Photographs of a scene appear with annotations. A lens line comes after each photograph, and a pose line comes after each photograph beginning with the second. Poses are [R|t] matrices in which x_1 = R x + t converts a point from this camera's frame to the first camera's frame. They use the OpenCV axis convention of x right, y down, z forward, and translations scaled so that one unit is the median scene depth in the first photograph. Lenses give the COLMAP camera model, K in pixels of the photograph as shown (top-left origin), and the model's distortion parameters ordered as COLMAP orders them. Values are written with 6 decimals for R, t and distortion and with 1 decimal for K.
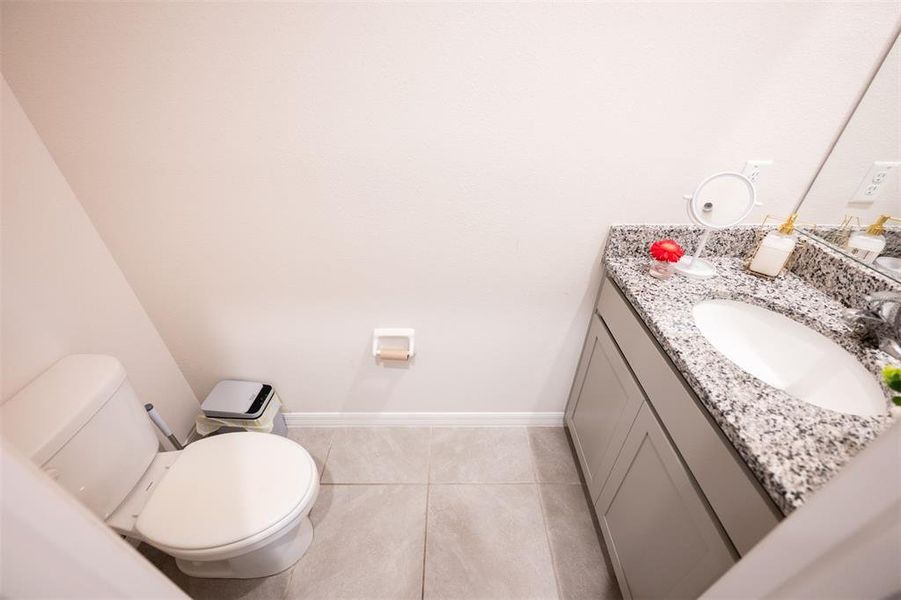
lens RADIAL K [[359.9, 0, 456.0], [0, 359.9, 300.1], [0, 0, 1]] dist [-0.000330, 0.000667]
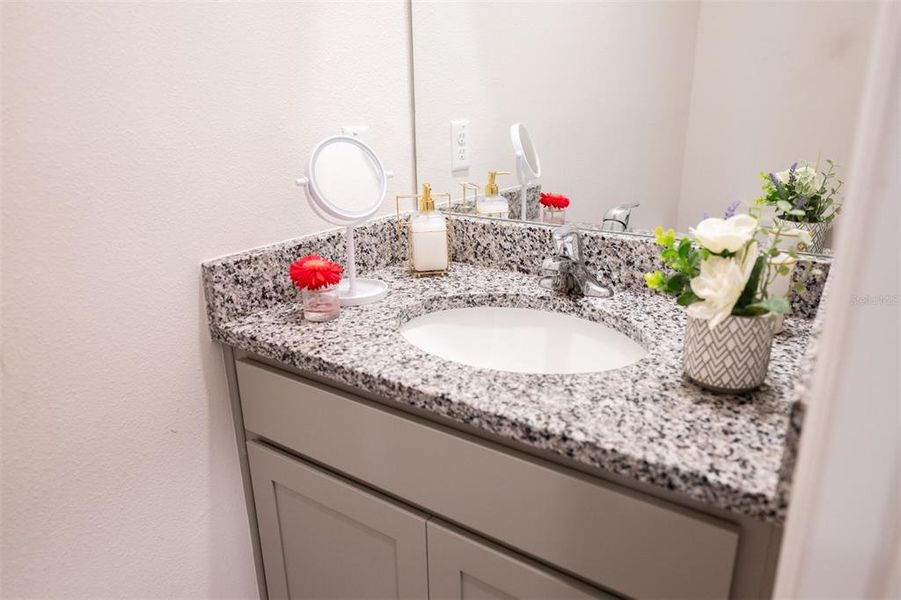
lens RADIAL K [[593.2, 0, 443.5], [0, 593.2, 316.4], [0, 0, 1]] dist [-0.000731, 0.003313]
pose [[0.564963, -0.274326, 0.778179, -0.051414], [0.480998, 0.875787, -0.040473, 0.062982], [-0.670416, 0.397168, 0.626737, 0.320749]]
